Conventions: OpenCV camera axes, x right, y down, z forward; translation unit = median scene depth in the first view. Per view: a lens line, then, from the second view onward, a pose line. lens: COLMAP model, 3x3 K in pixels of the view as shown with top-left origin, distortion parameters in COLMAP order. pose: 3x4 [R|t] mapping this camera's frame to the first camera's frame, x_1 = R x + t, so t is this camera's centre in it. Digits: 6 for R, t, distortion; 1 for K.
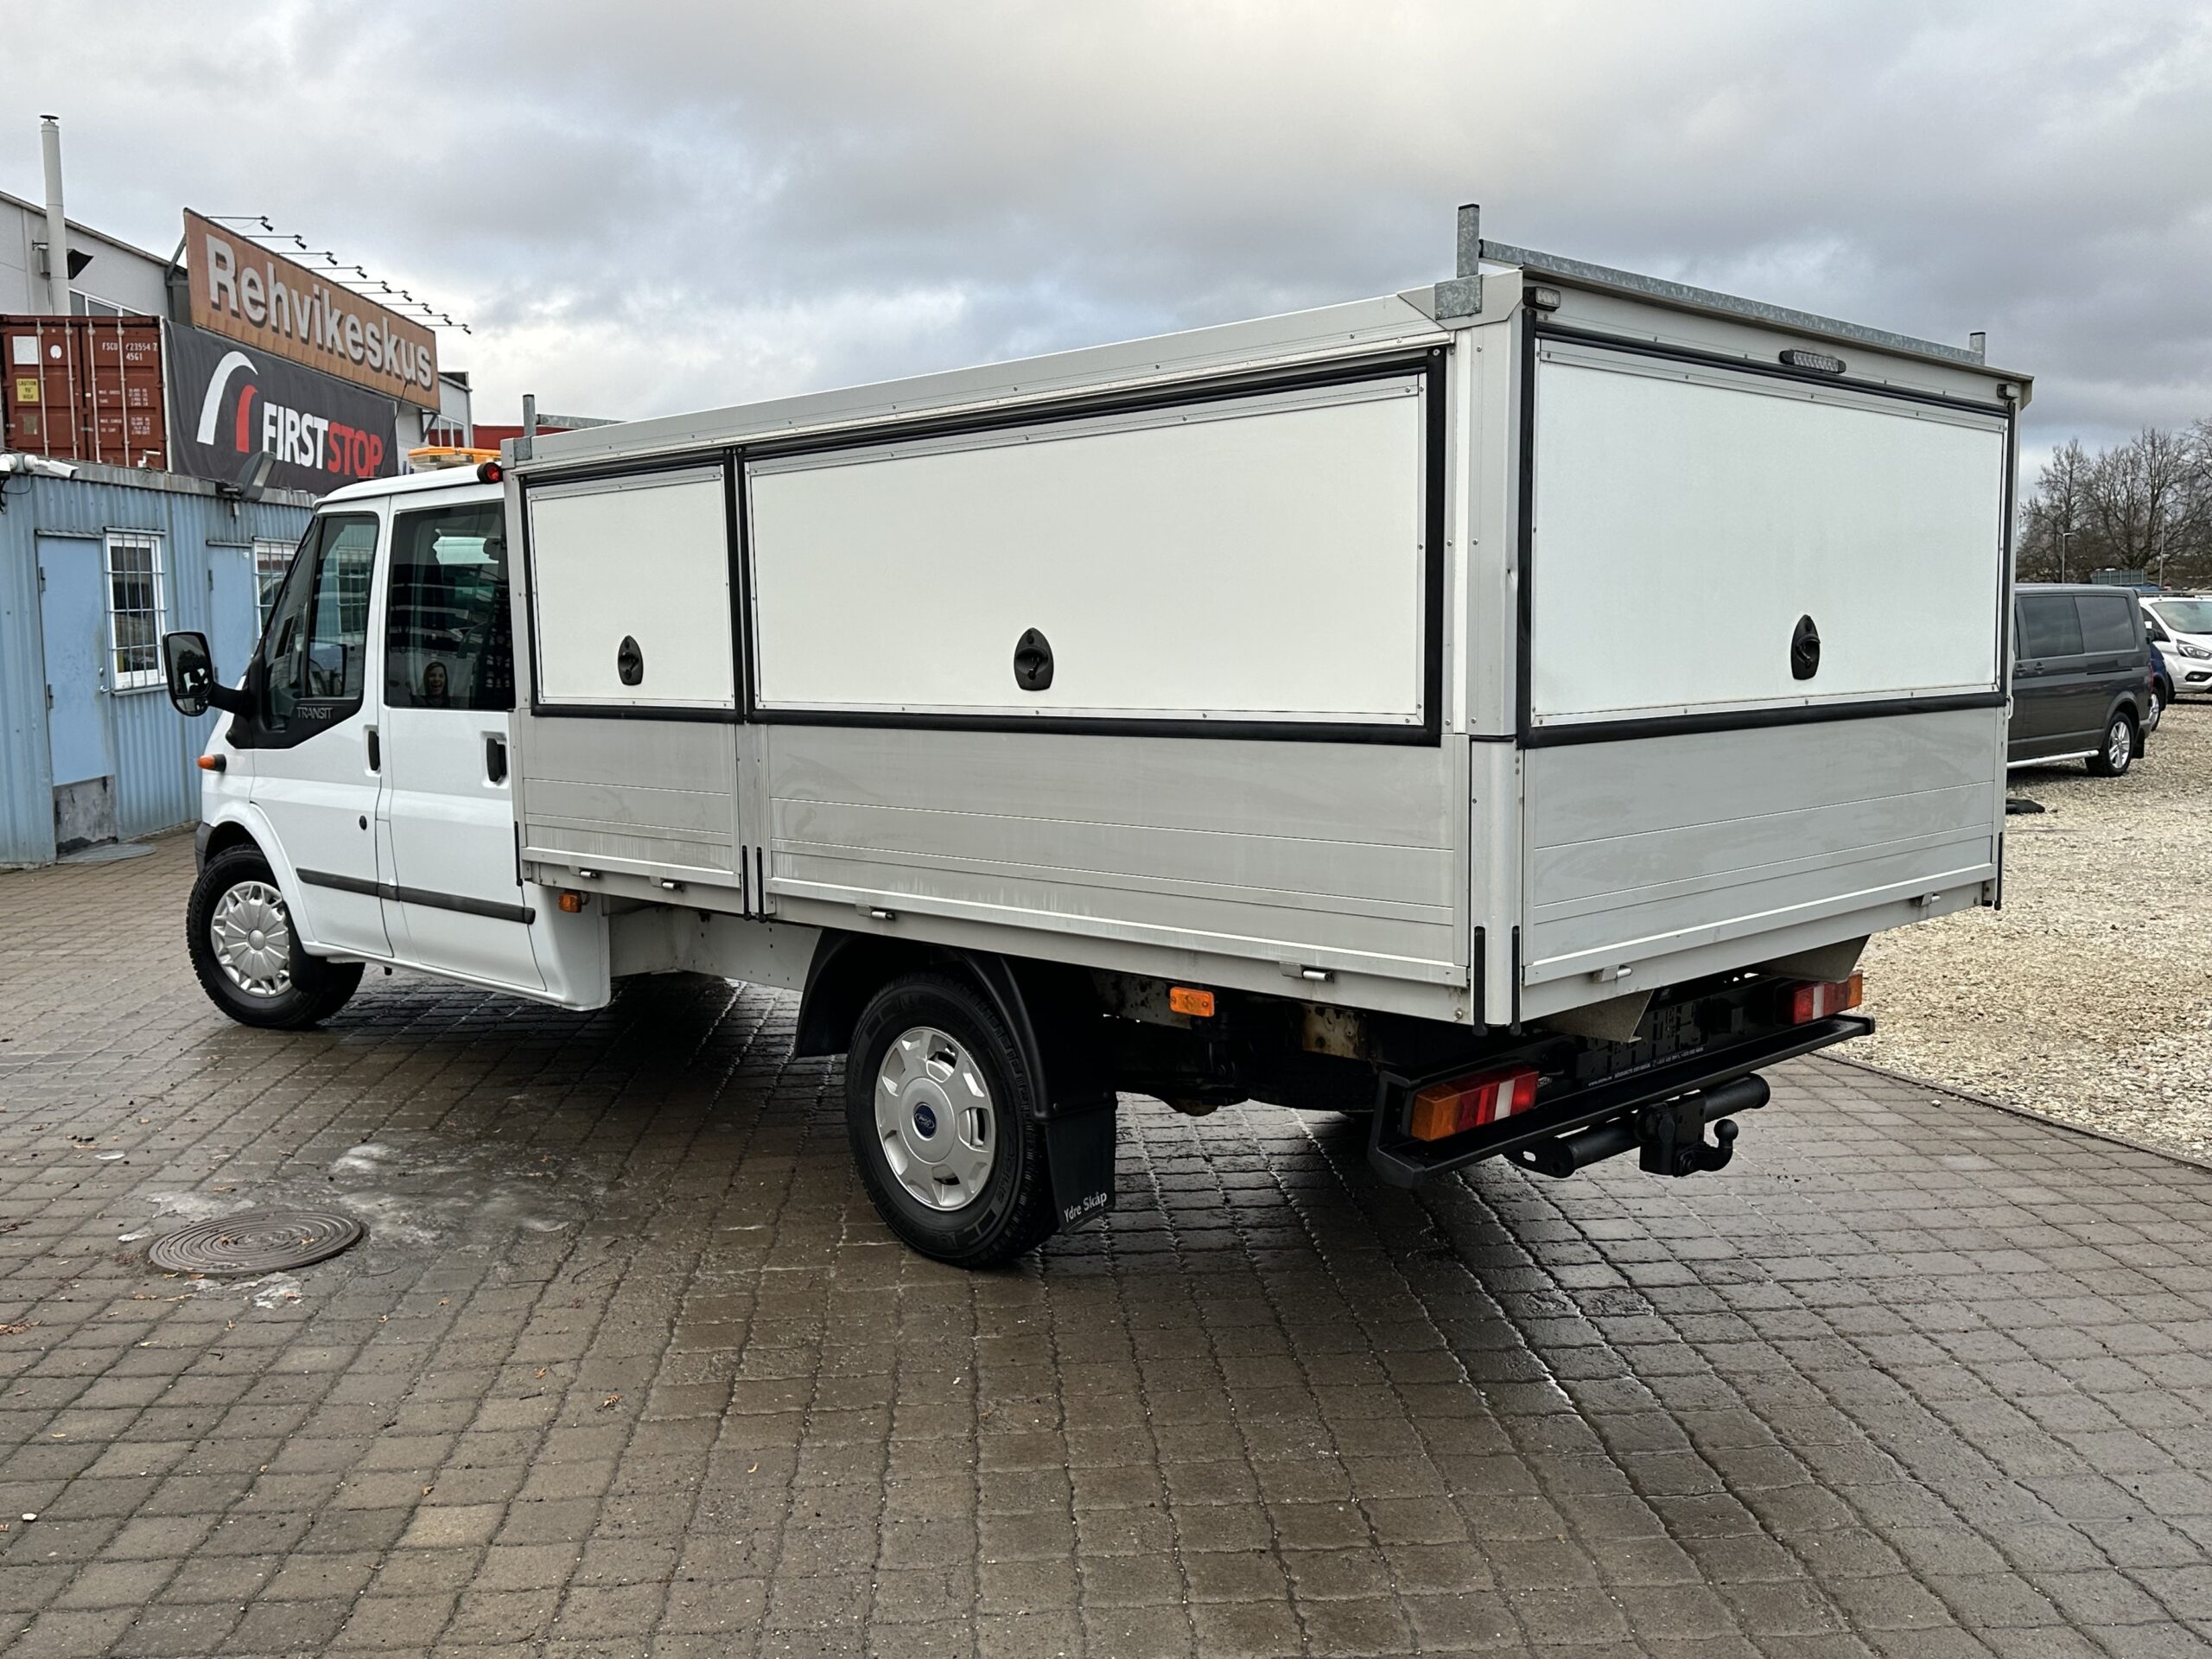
lens RADIAL K [[1983.0, 0, 1106.0], [0, 1983.0, 829.5], [0, 0, 1]] dist [0.095317, -0.204623]
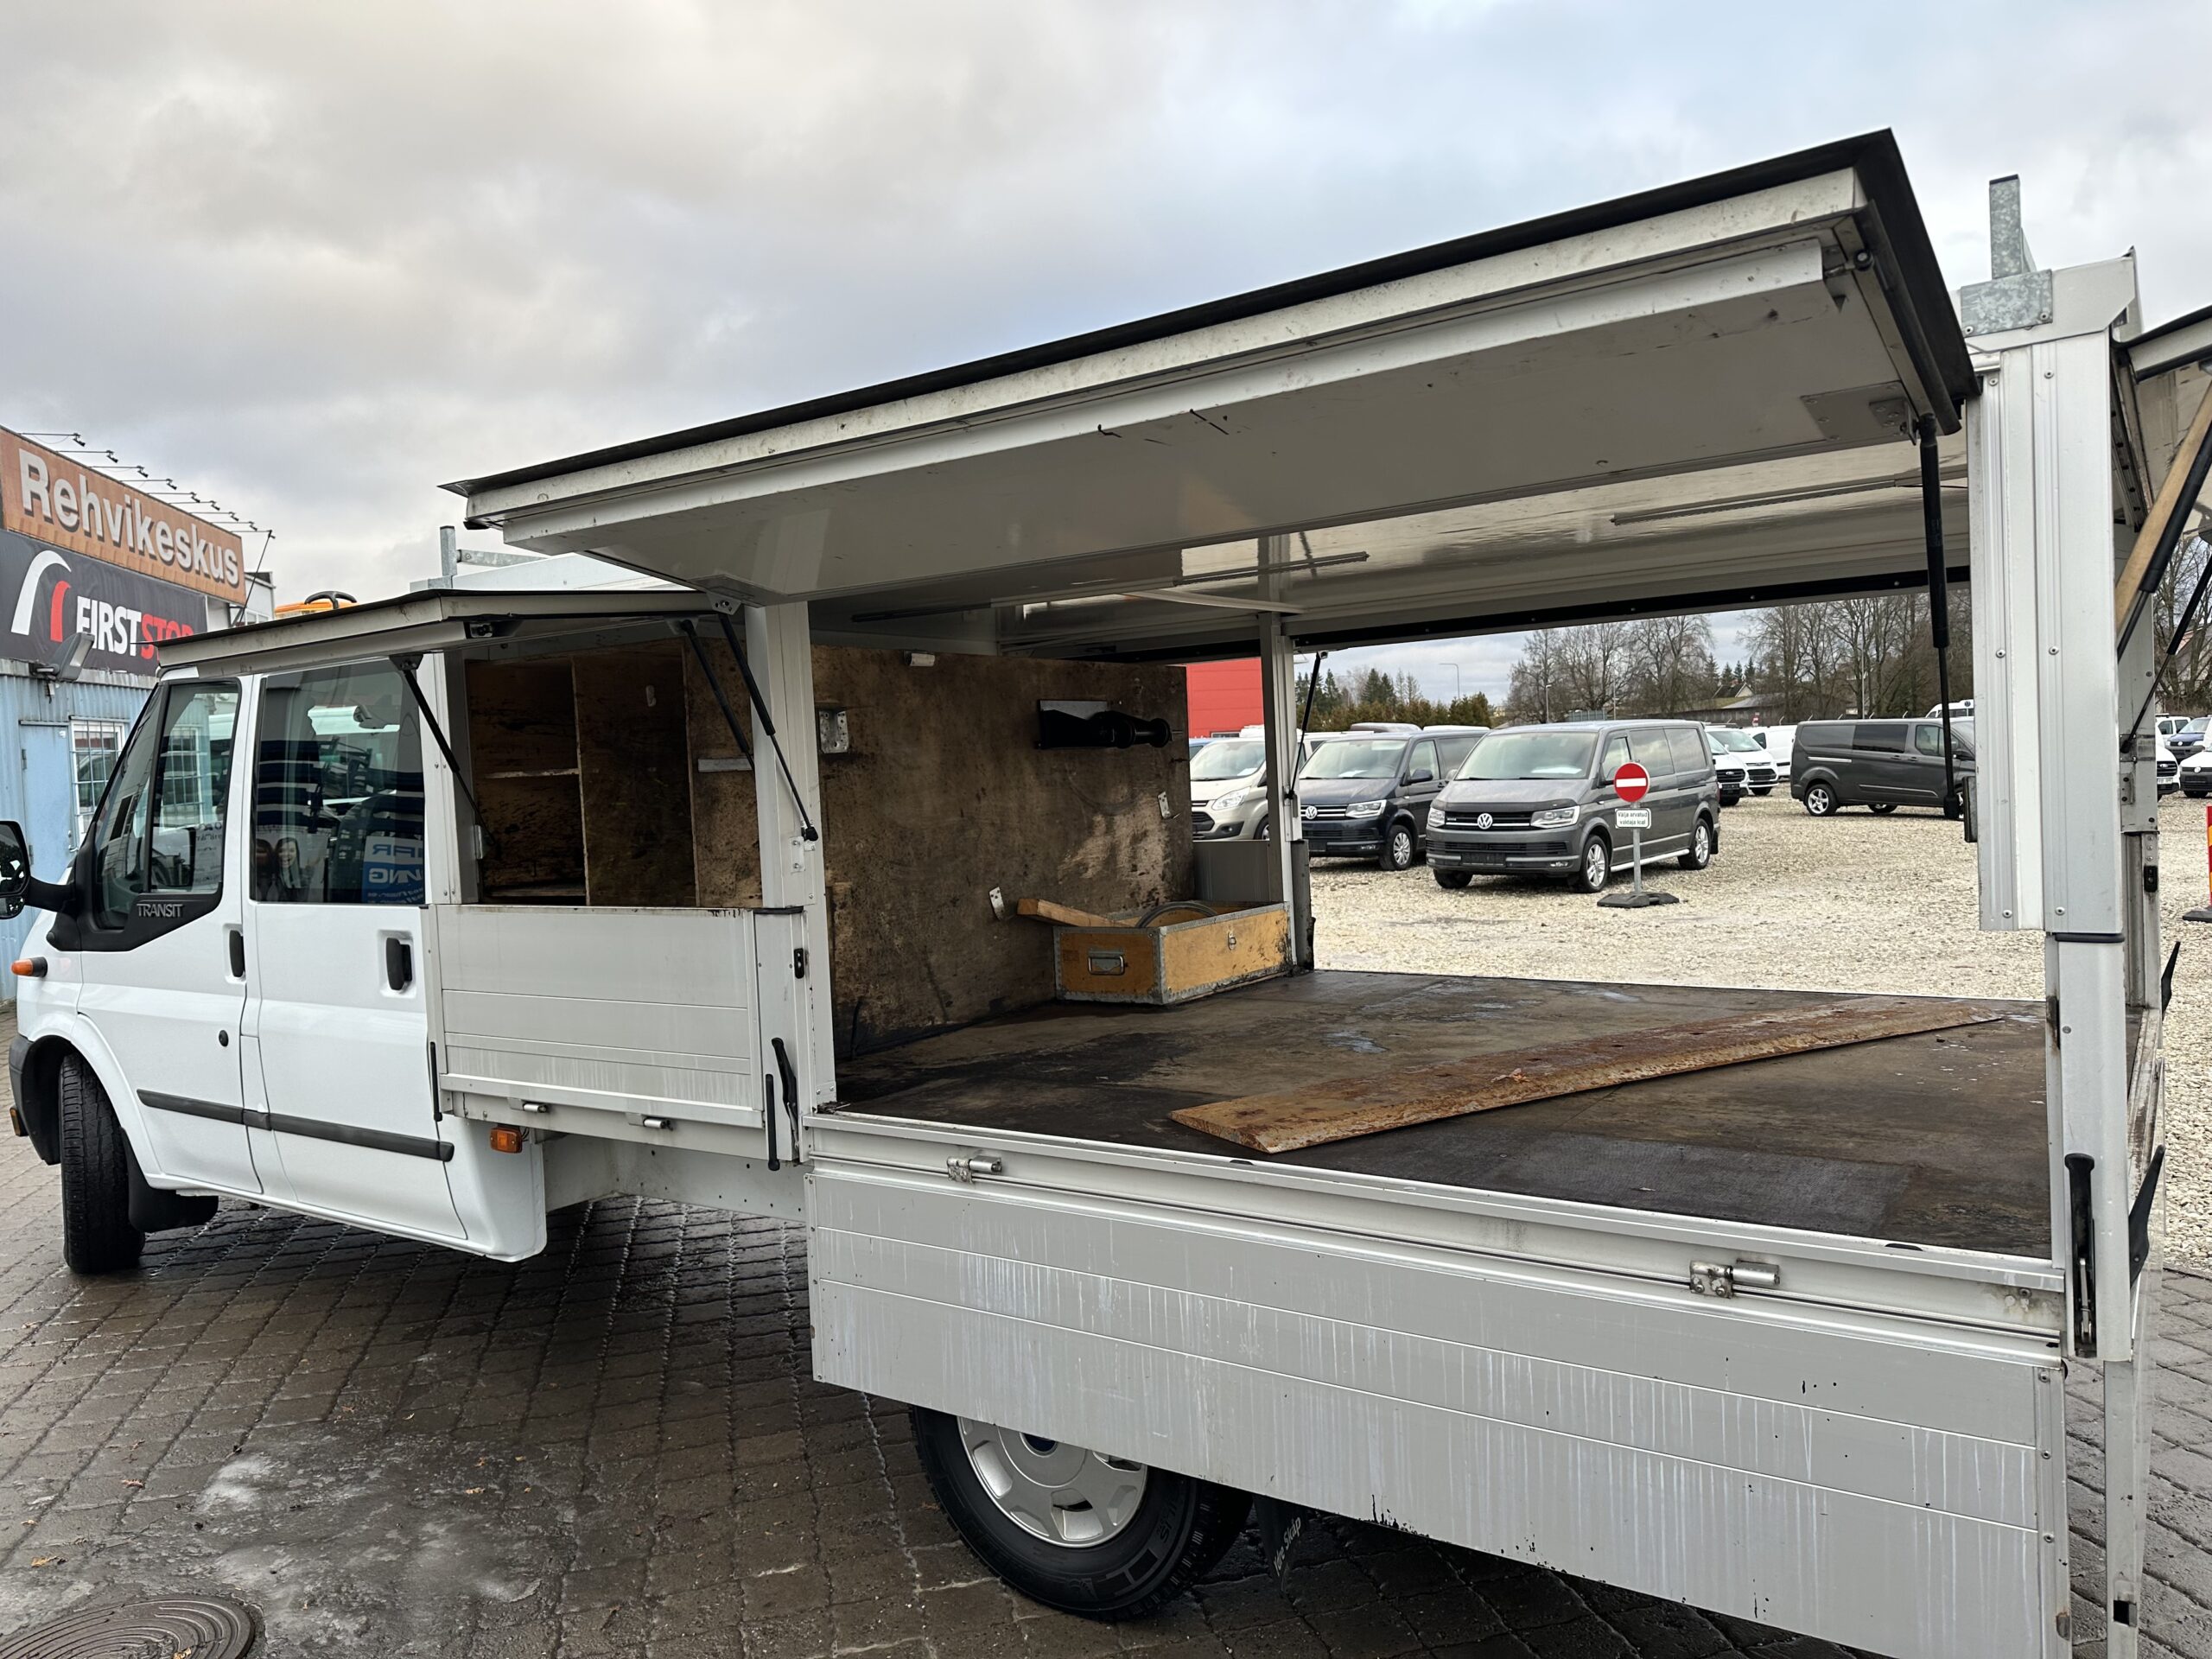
lens RADIAL K [[1575.8, 0, 1106.0], [0, 1575.8, 829.5], [0, 0, 1]] dist [-0.005116, -0.000458]
pose [[0.982651, -0.034897, 0.182149, -0.132919], [0.046623, 0.997079, -0.060498, -0.037020], [-0.179506, 0.067941, 0.981408, 0.299626]]
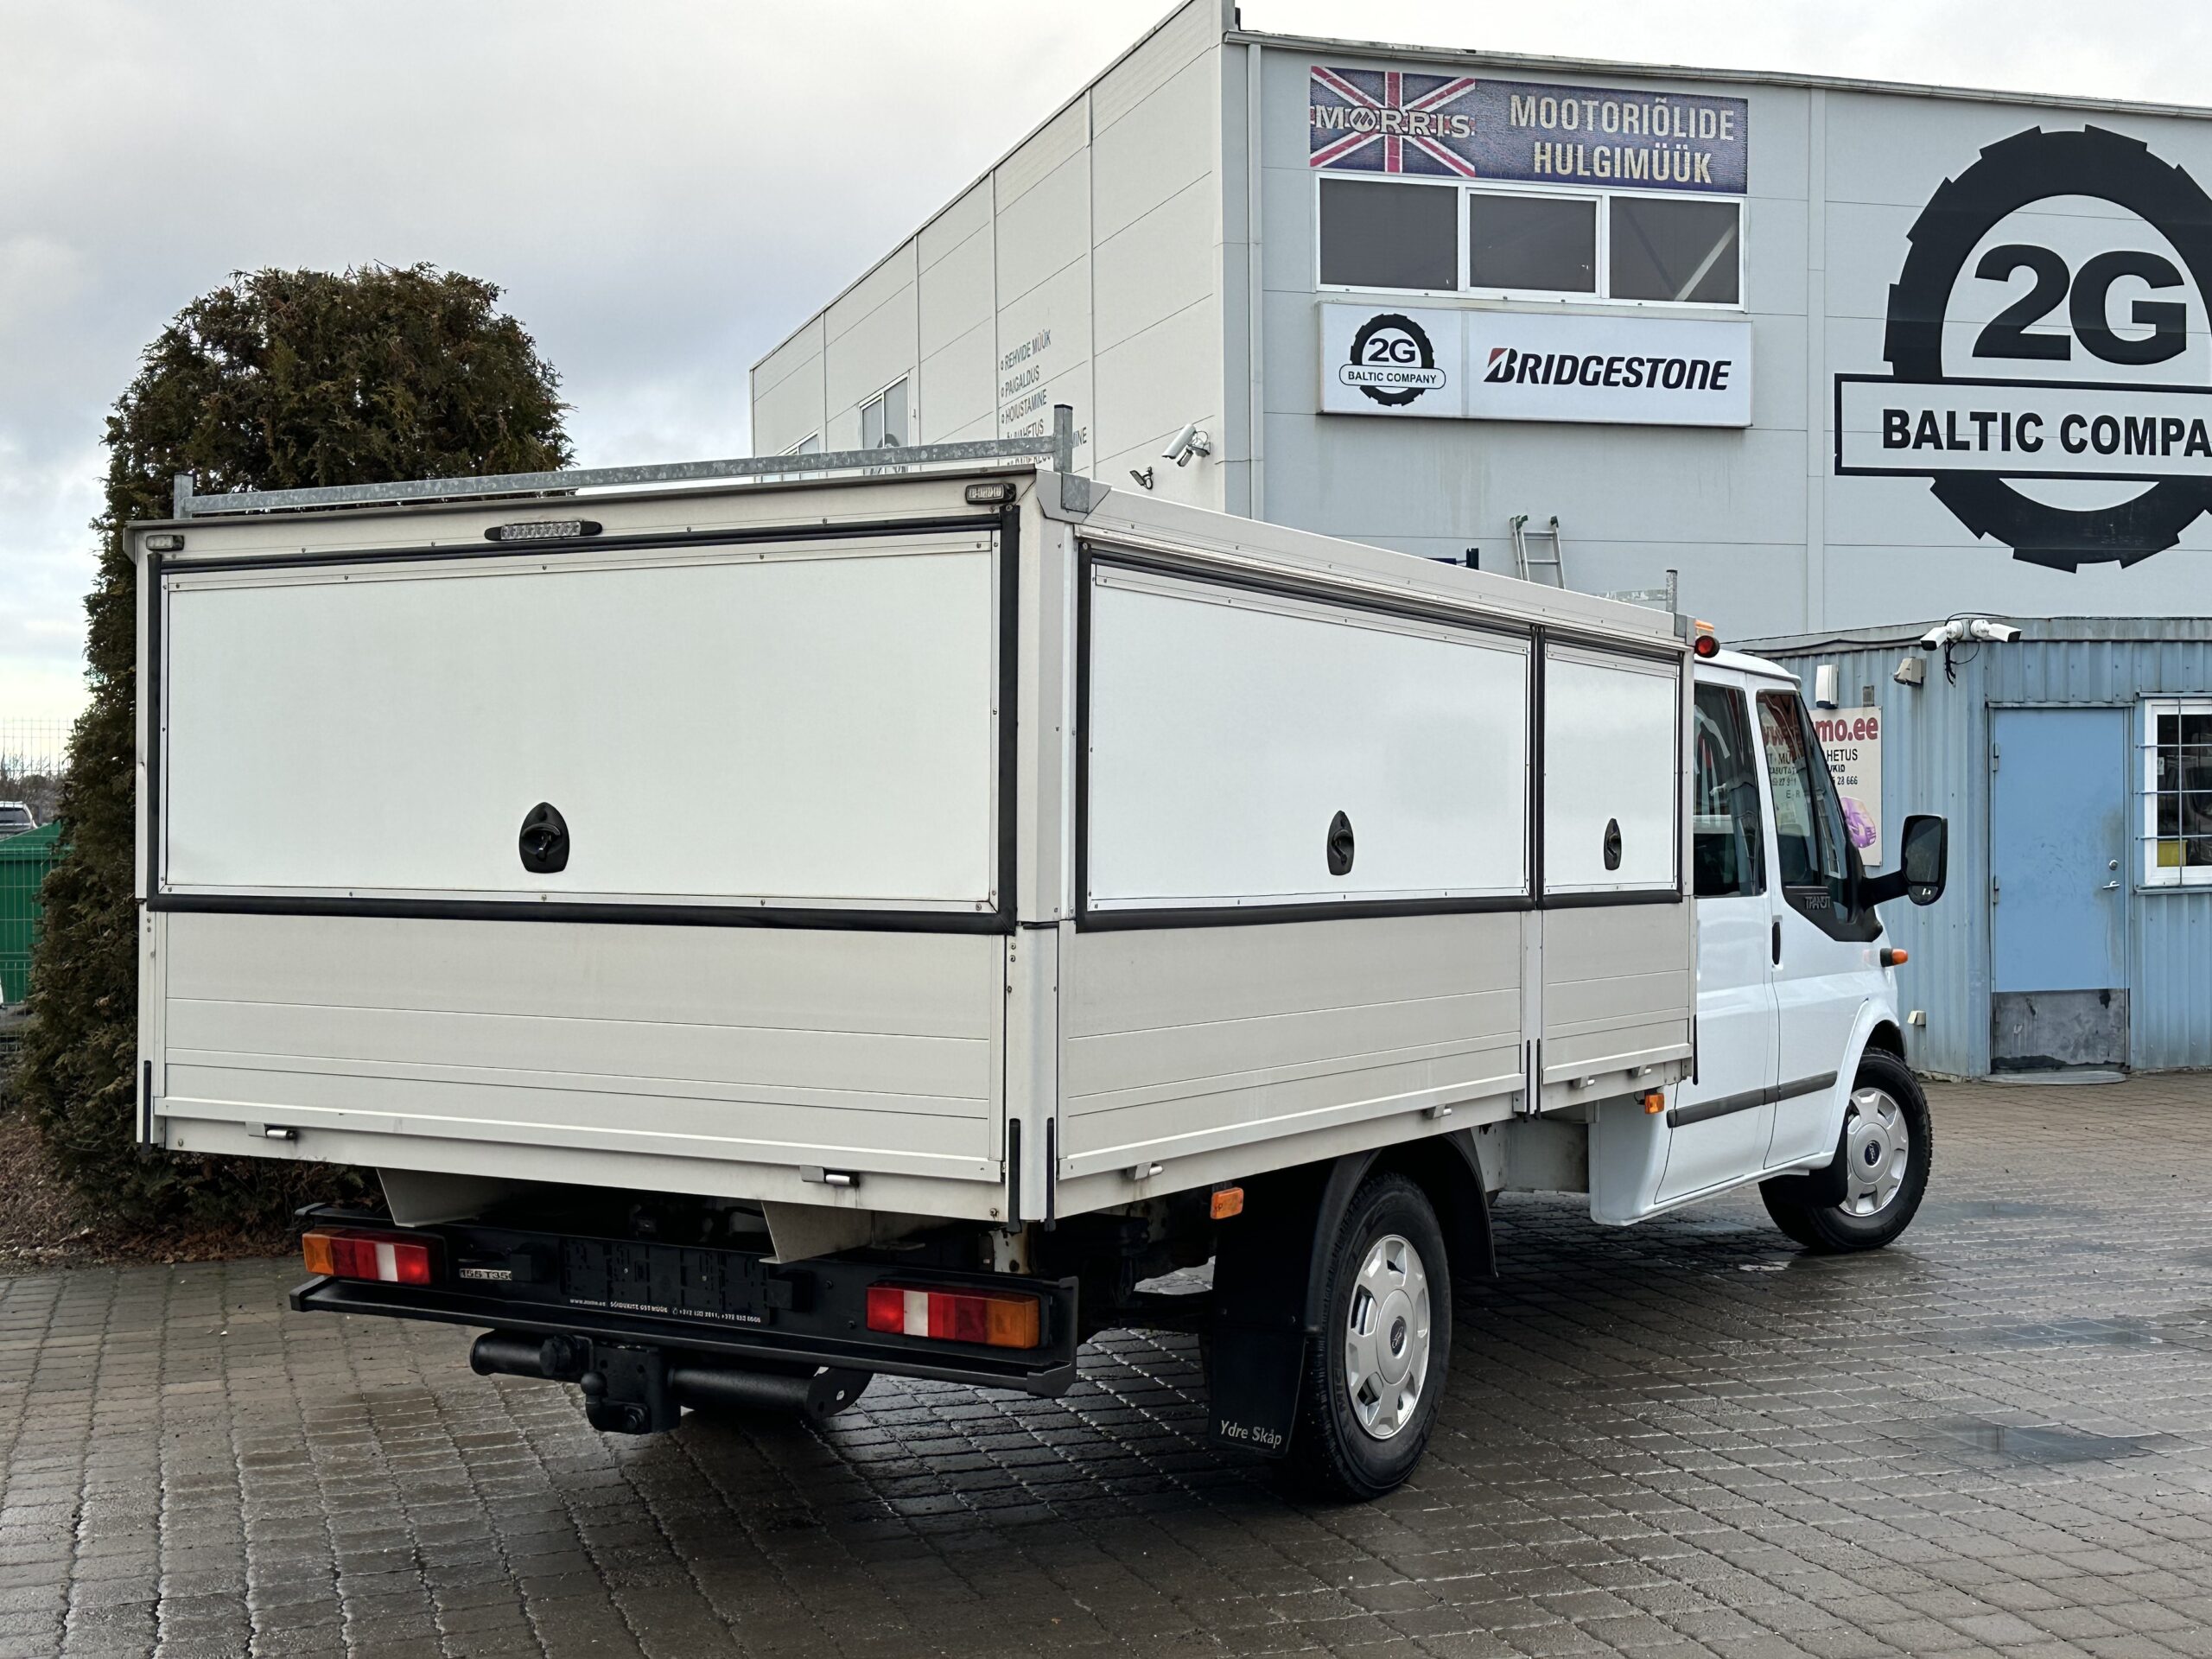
lens RADIAL K [[2754.9, 0, 1106.0], [0, 2754.9, 829.5], [0, 0, 1]] dist [0.082255, -0.025859]
pose [[0.247133, 0.013079, -0.968893, 1.011700], [-0.103882, 0.994504, -0.013072, -0.065486], [0.963397, 0.103881, 0.247133, 0.581972]]
